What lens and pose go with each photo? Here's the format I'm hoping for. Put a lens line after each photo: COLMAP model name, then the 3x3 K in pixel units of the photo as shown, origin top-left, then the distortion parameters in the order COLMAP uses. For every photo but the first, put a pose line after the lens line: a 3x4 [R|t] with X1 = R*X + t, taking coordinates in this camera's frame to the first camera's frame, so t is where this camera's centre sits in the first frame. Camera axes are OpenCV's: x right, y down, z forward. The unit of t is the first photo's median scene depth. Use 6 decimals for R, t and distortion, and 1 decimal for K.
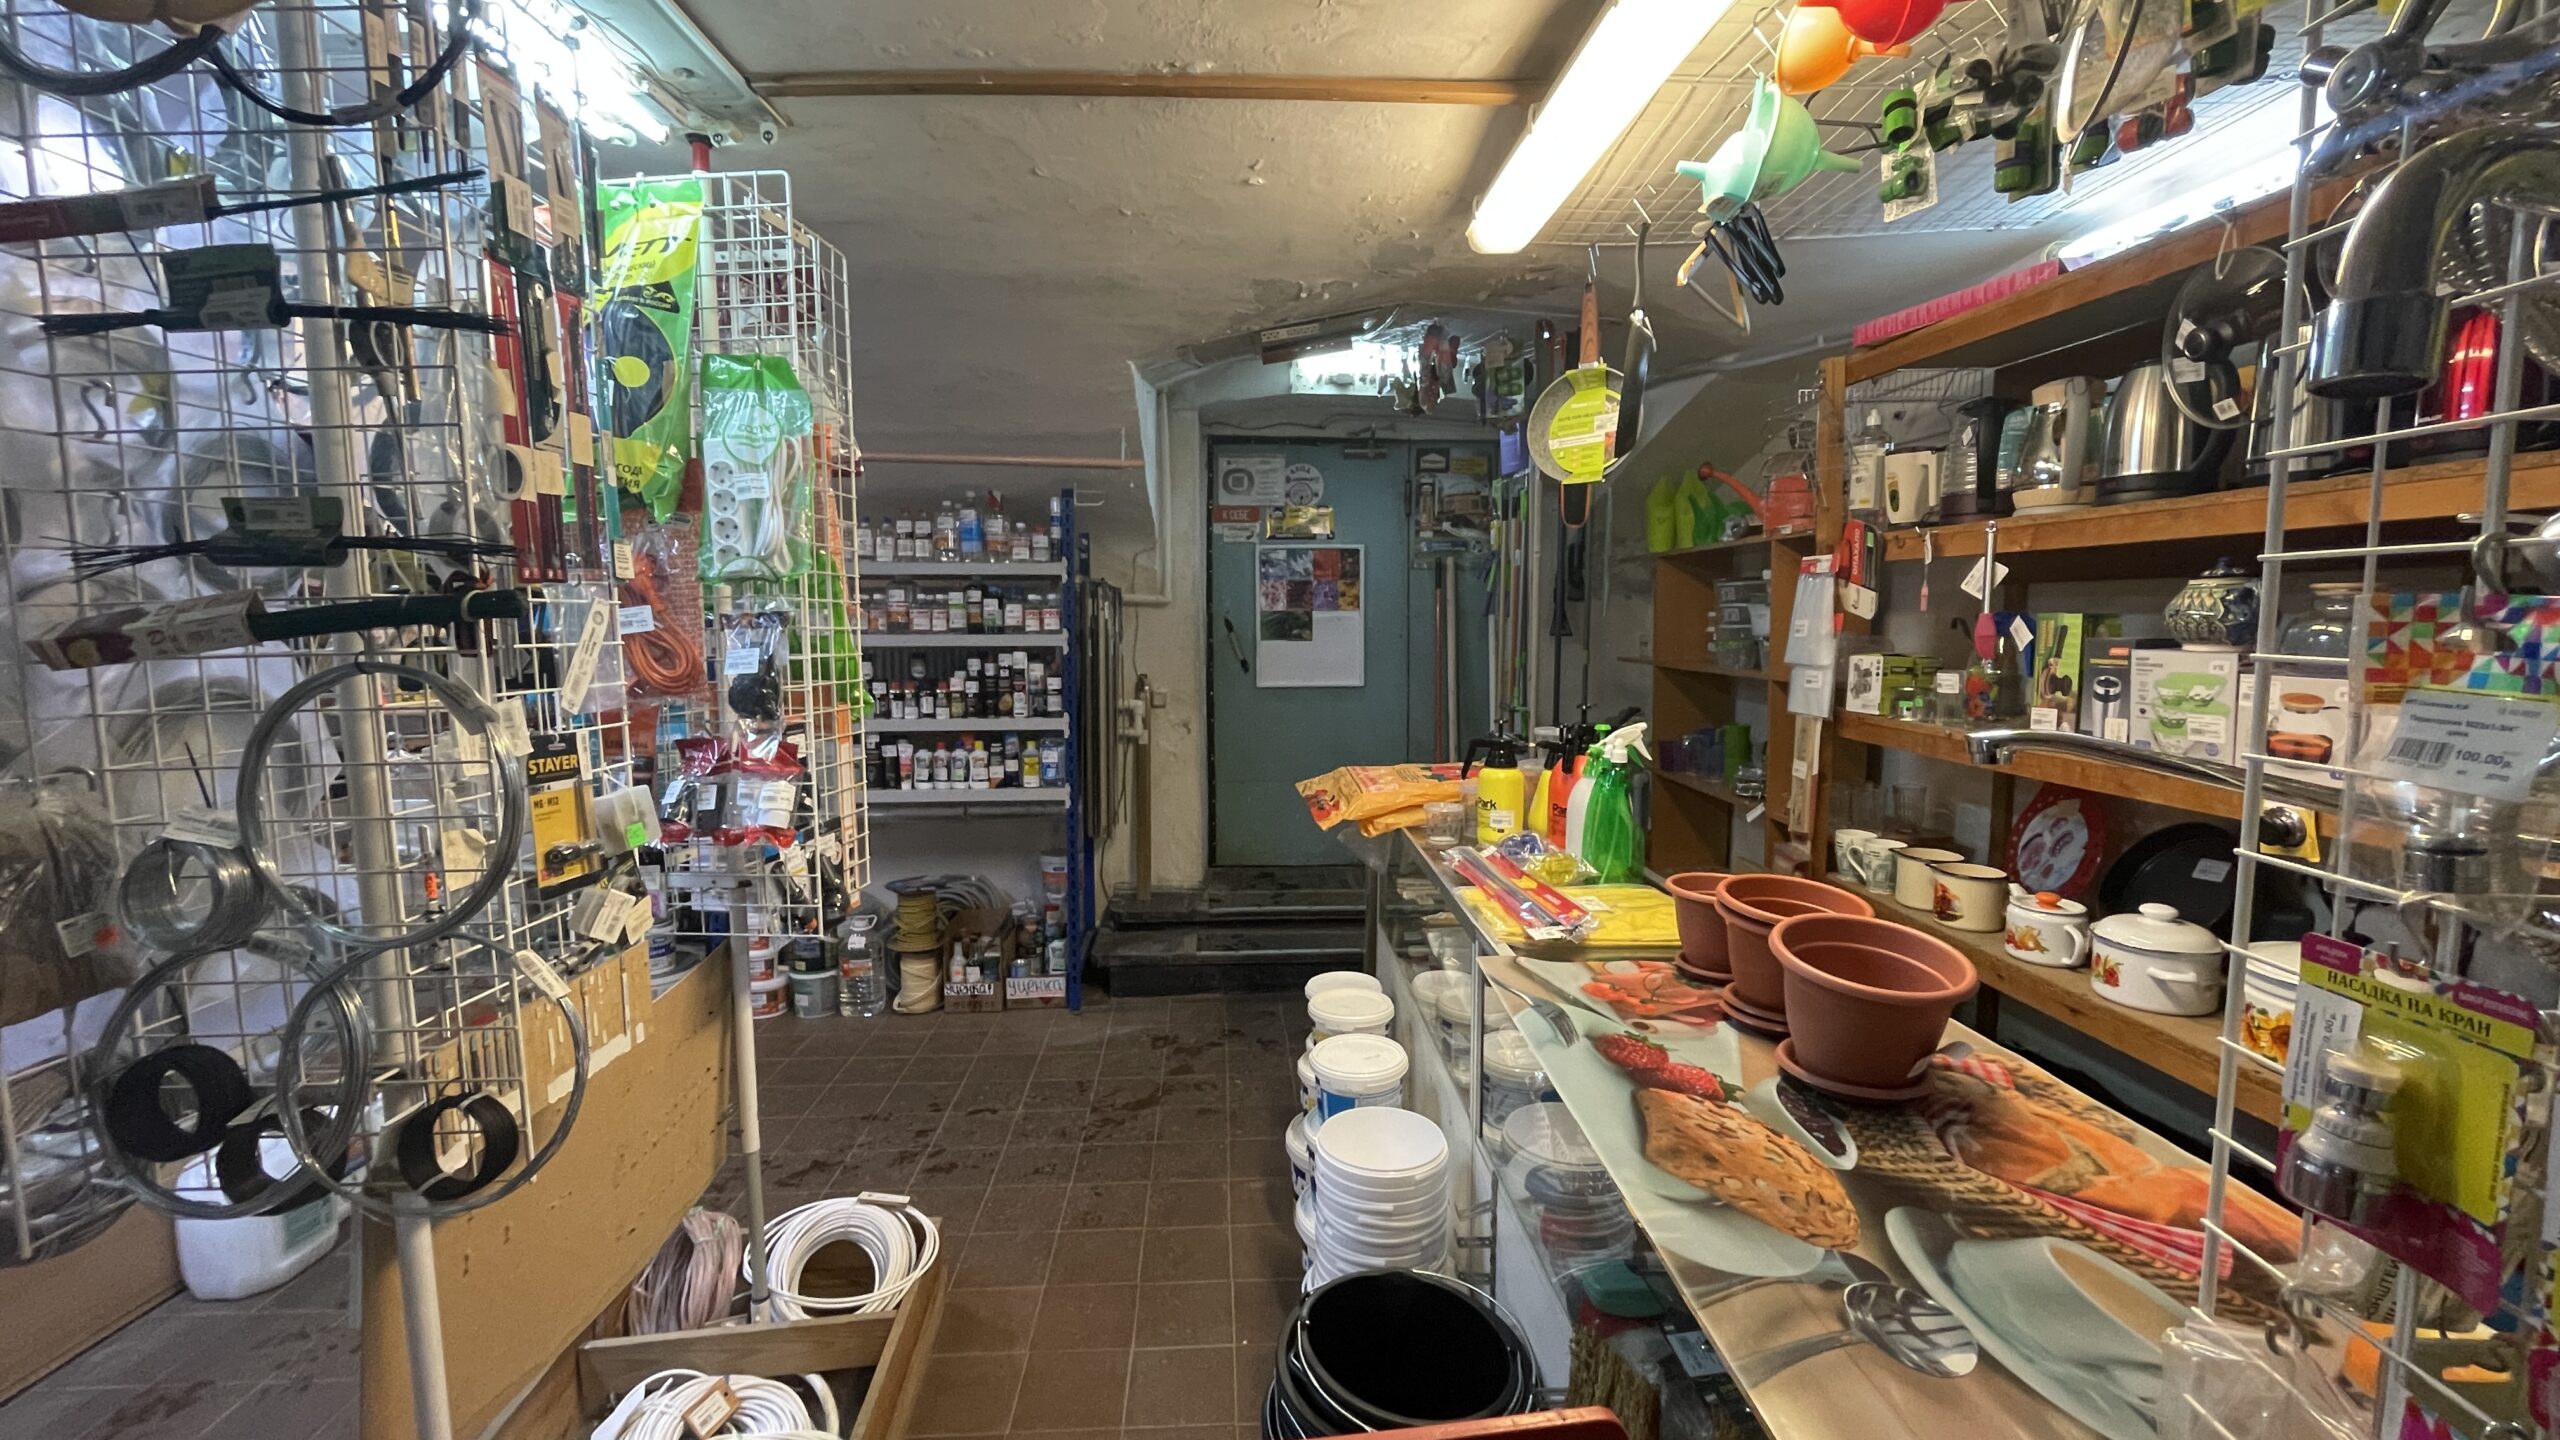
lens RADIAL K [[1039.2, 0, 1275.1], [0, 1039.2, 708.5], [0, 0, 1]] dist [-0.003243, -0.000098]
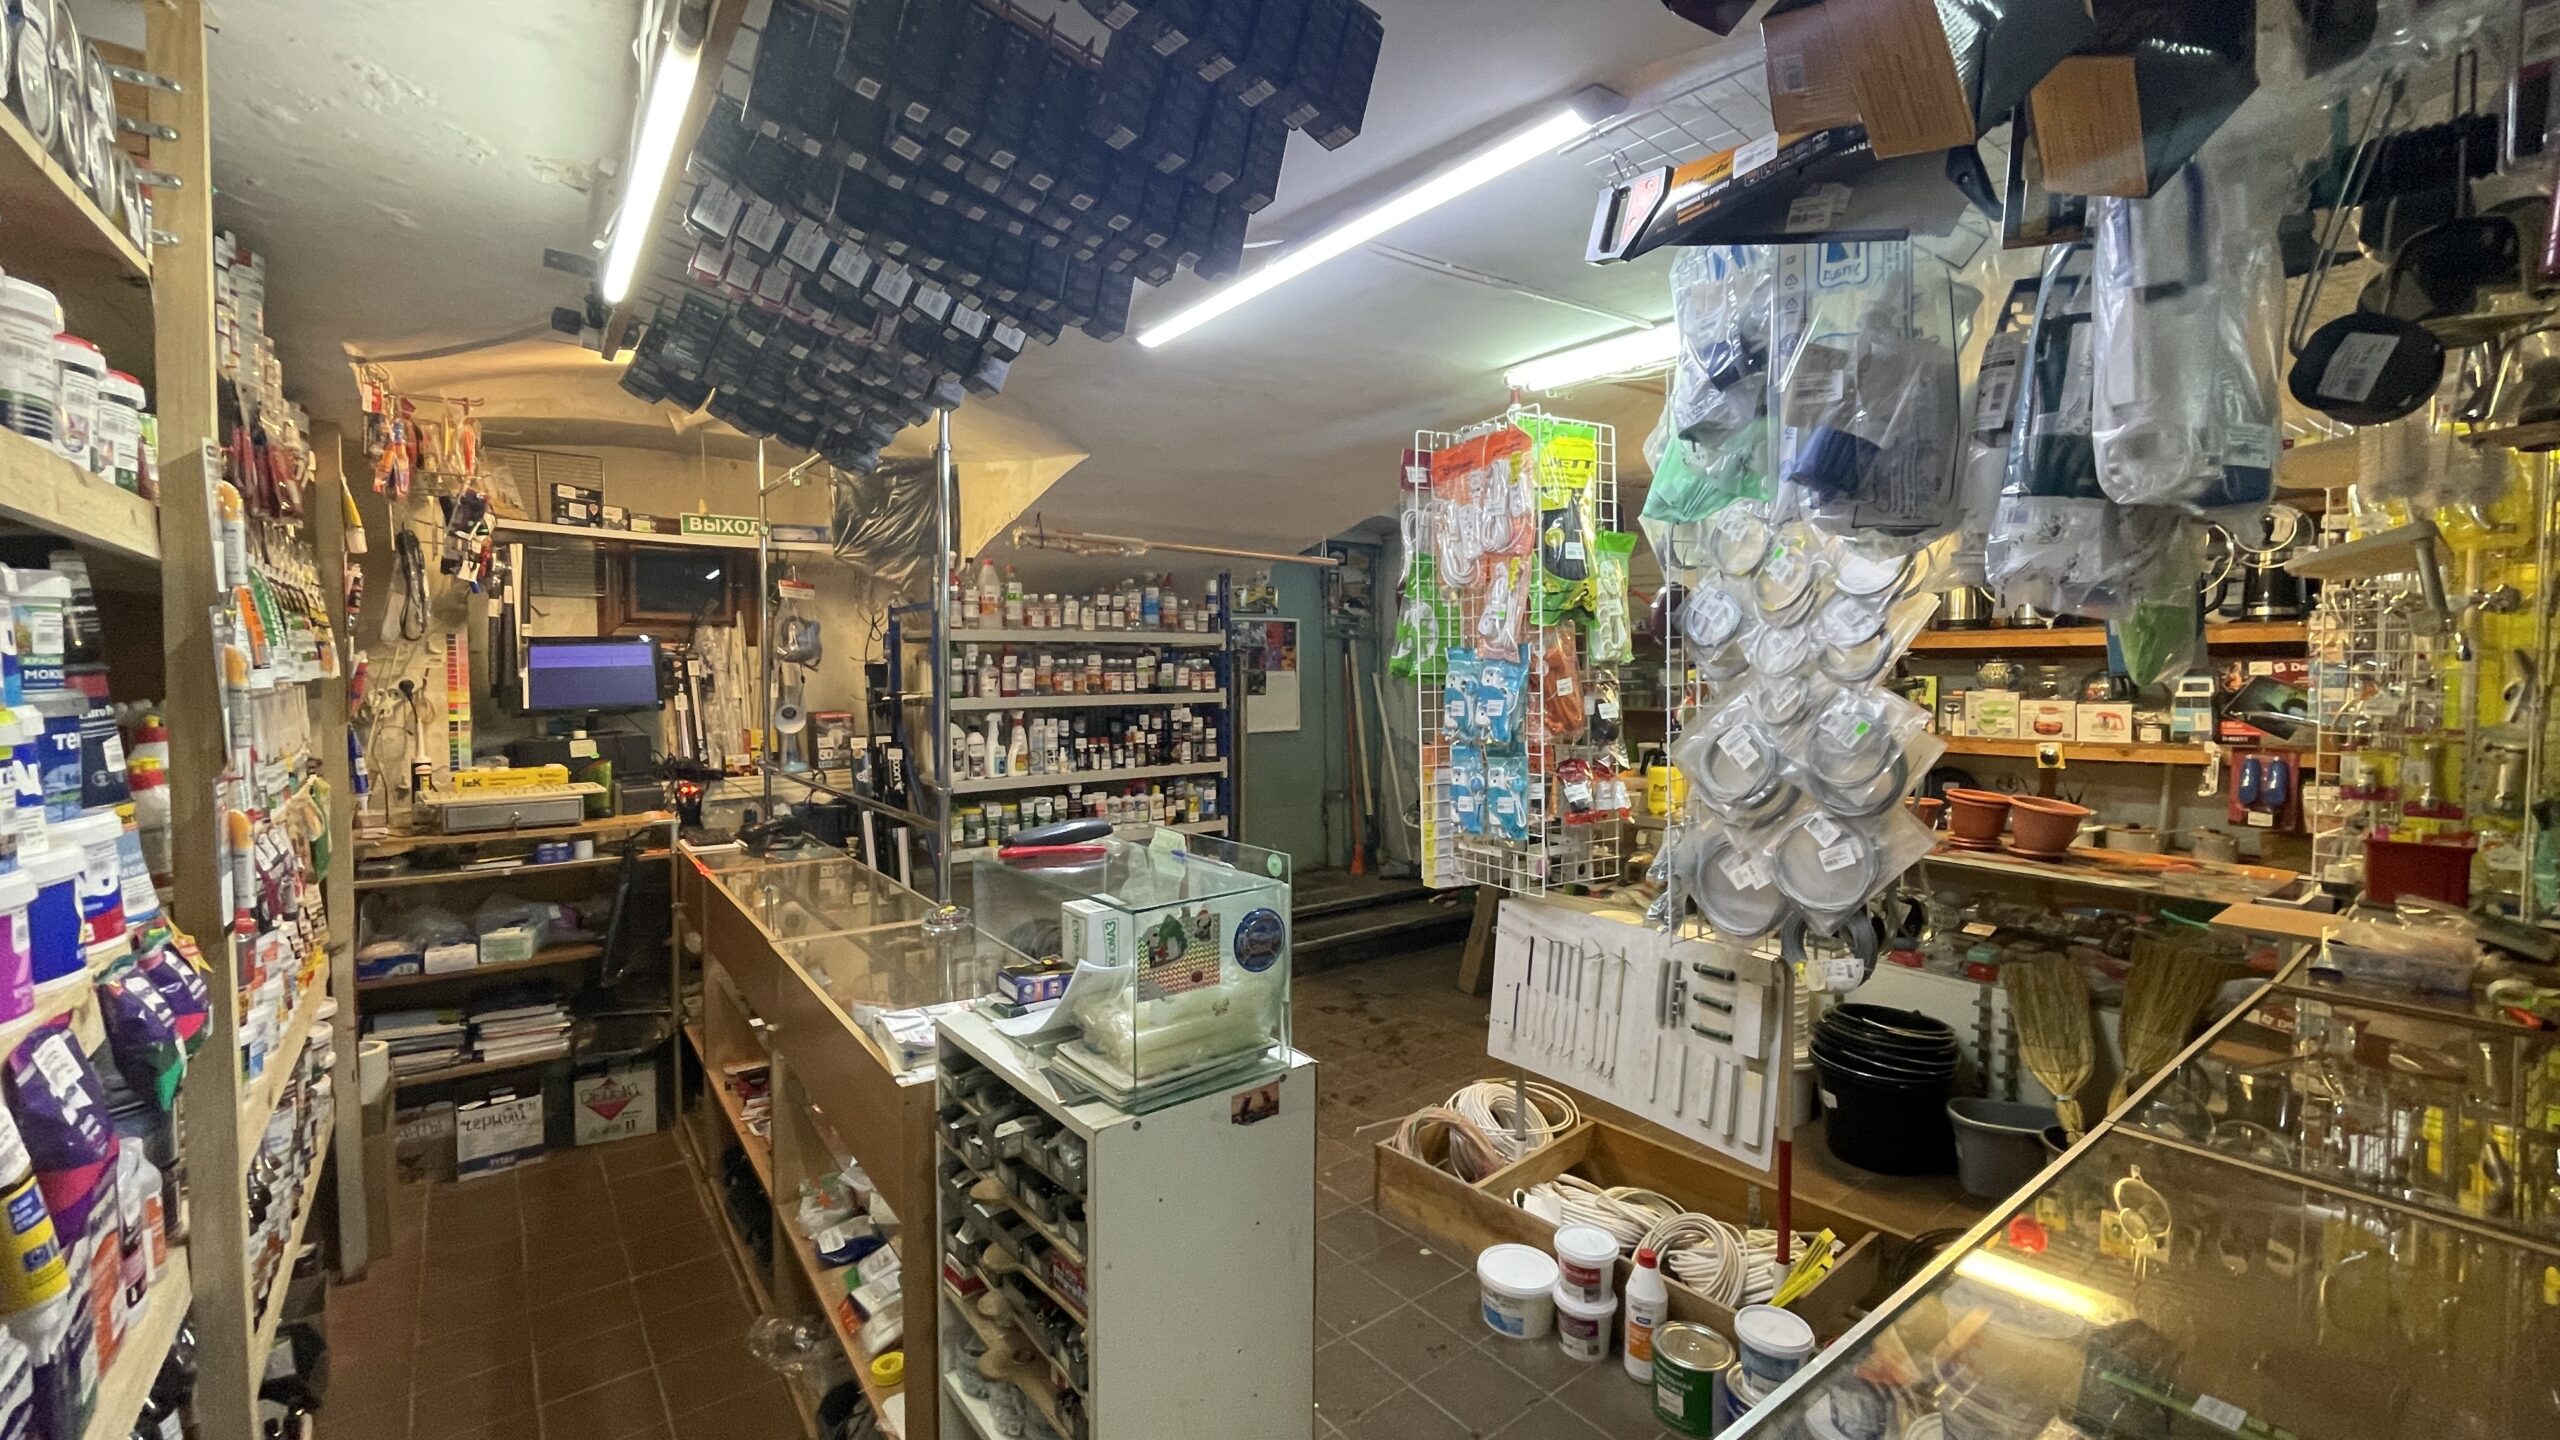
lens RADIAL K [[1039.2, 0, 1275.1], [0, 1039.2, 708.5], [0, 0, 1]] dist [-0.003243, -0.000098]
pose [[0.818972, -0.023838, 0.573338, -0.845439], [0.051550, 0.998153, -0.032135, -0.010368], [-0.571513, 0.055874, 0.818689, -0.029269]]
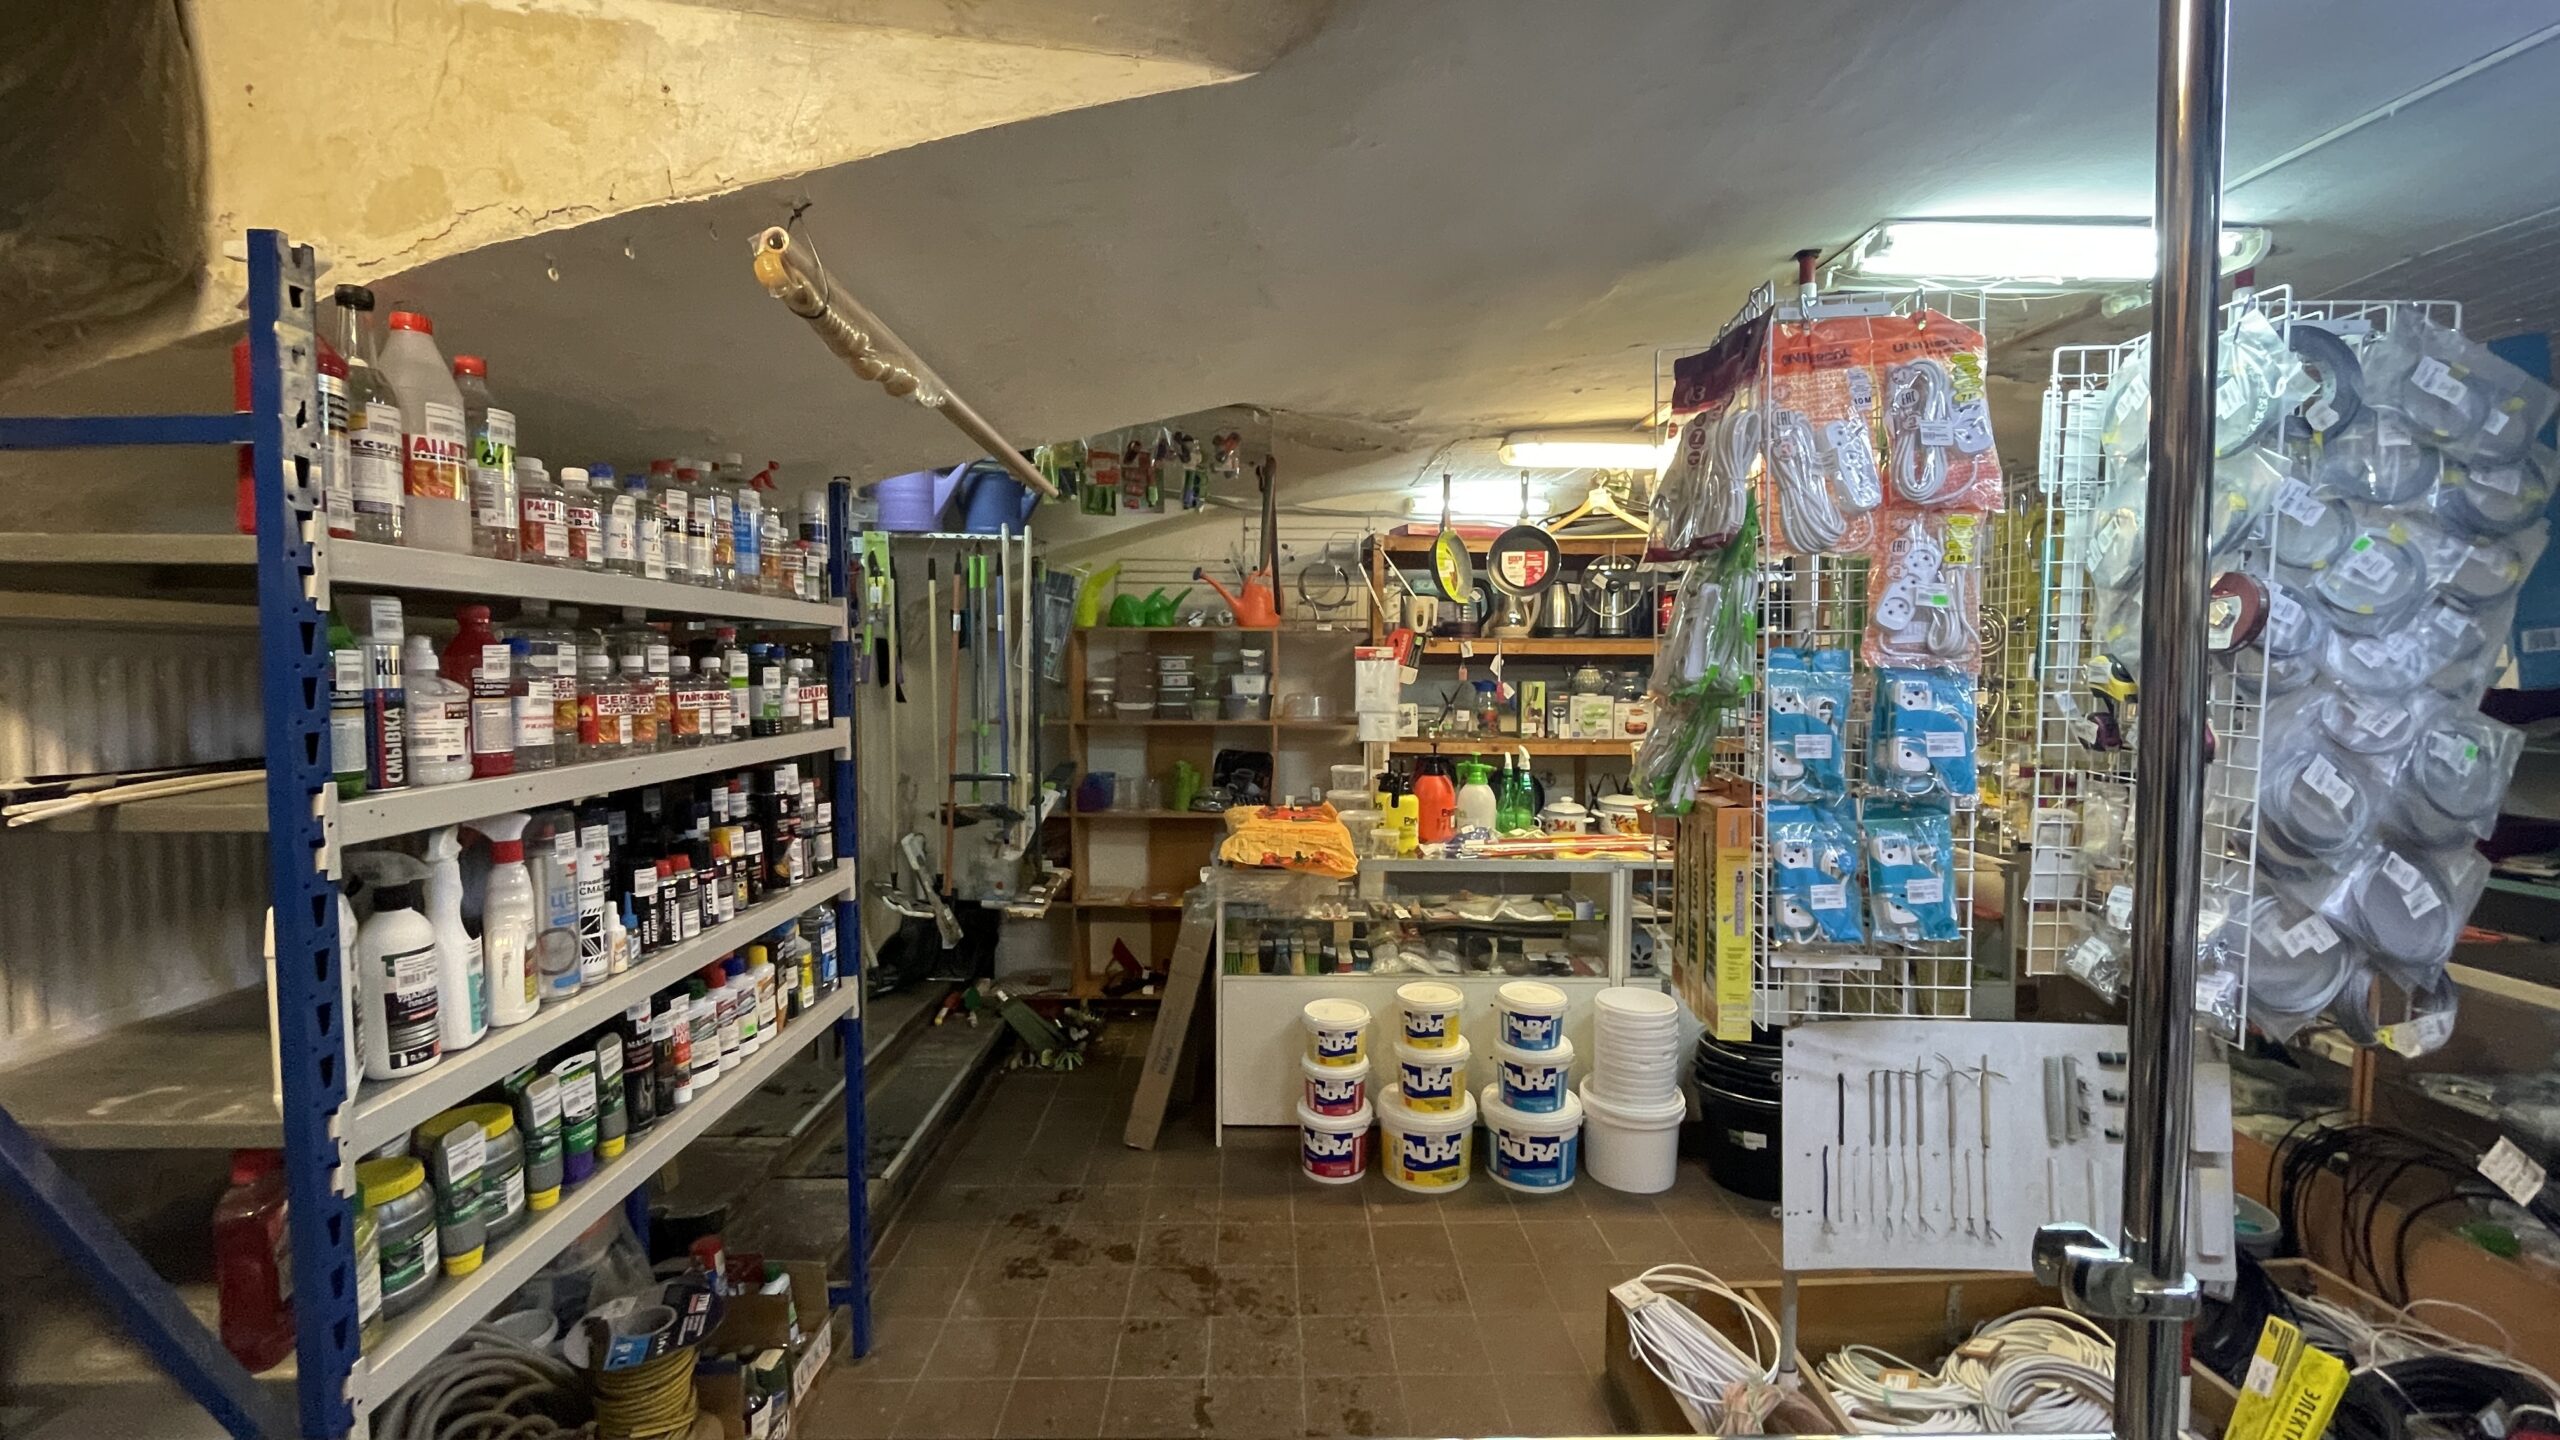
lens RADIAL K [[1039.2, 0, 1275.1], [0, 1039.2, 708.5], [0, 0, 1]] dist [-0.003243, -0.000098]
pose [[0.032804, -0.040330, 0.998648, -0.782195], [0.084873, 0.995689, 0.037423, -0.082373], [-0.995852, 0.083531, 0.036086, 0.728393]]
